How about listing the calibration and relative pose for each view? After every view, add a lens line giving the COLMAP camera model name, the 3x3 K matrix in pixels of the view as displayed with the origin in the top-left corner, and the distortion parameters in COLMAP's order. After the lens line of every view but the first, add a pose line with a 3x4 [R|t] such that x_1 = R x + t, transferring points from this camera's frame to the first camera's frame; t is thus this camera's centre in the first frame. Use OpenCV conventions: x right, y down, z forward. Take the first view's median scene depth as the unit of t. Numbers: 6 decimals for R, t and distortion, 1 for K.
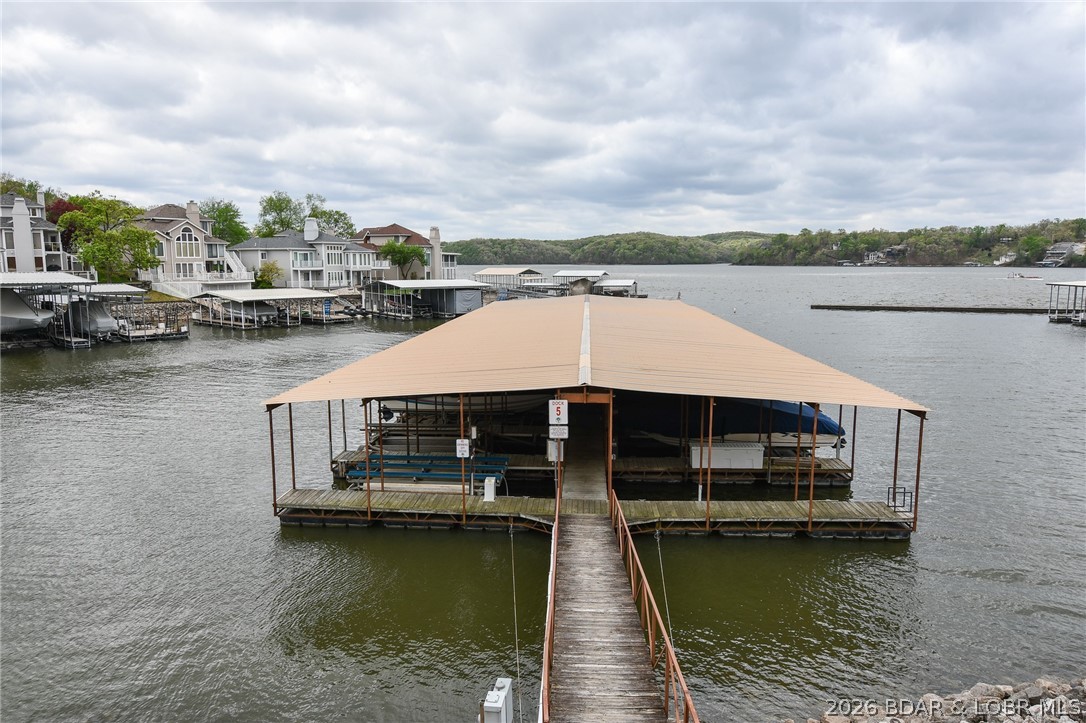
lens RADIAL K [[779.4, 0, 508.8], [0, 779.4, 333.6], [0, 0, 1]] dist [-0.003694, -0.001282]
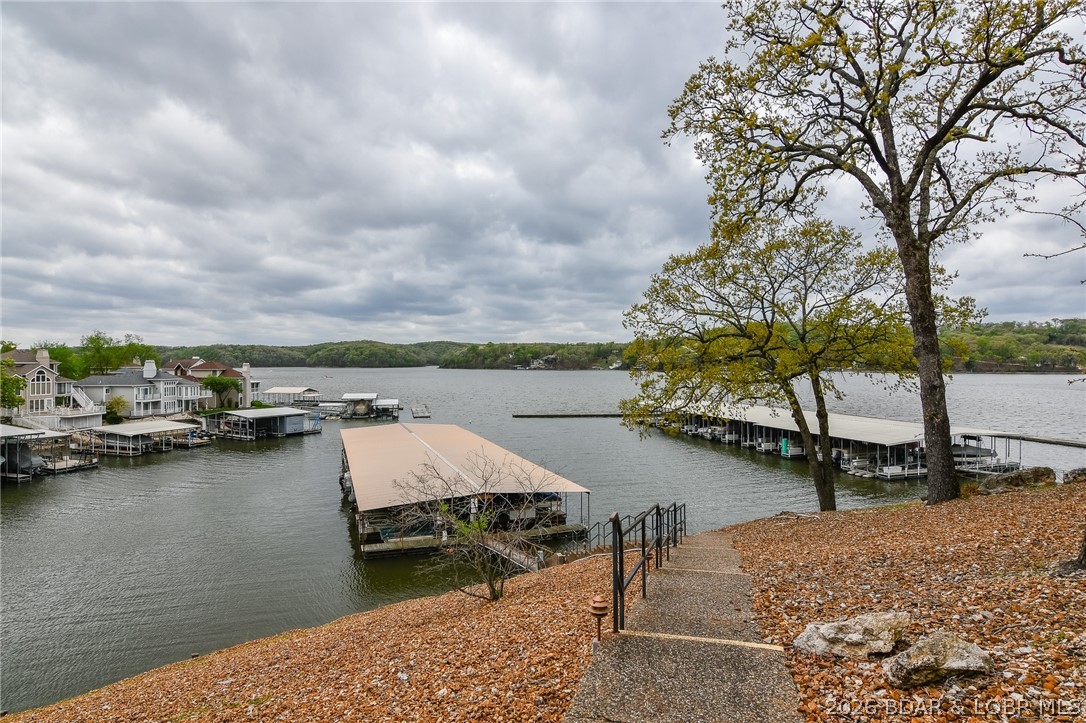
lens RADIAL K [[618.1, 0, 537.2], [0, 618.1, 362.5], [0, 0, 1]] dist [0.047062, -0.055695]
pose [[0.905011, 0.003405, 0.425374, -0.091431], [0.036317, 0.995699, -0.085237, -0.027447], [-0.423835, 0.092588, 0.900995, -0.153760]]
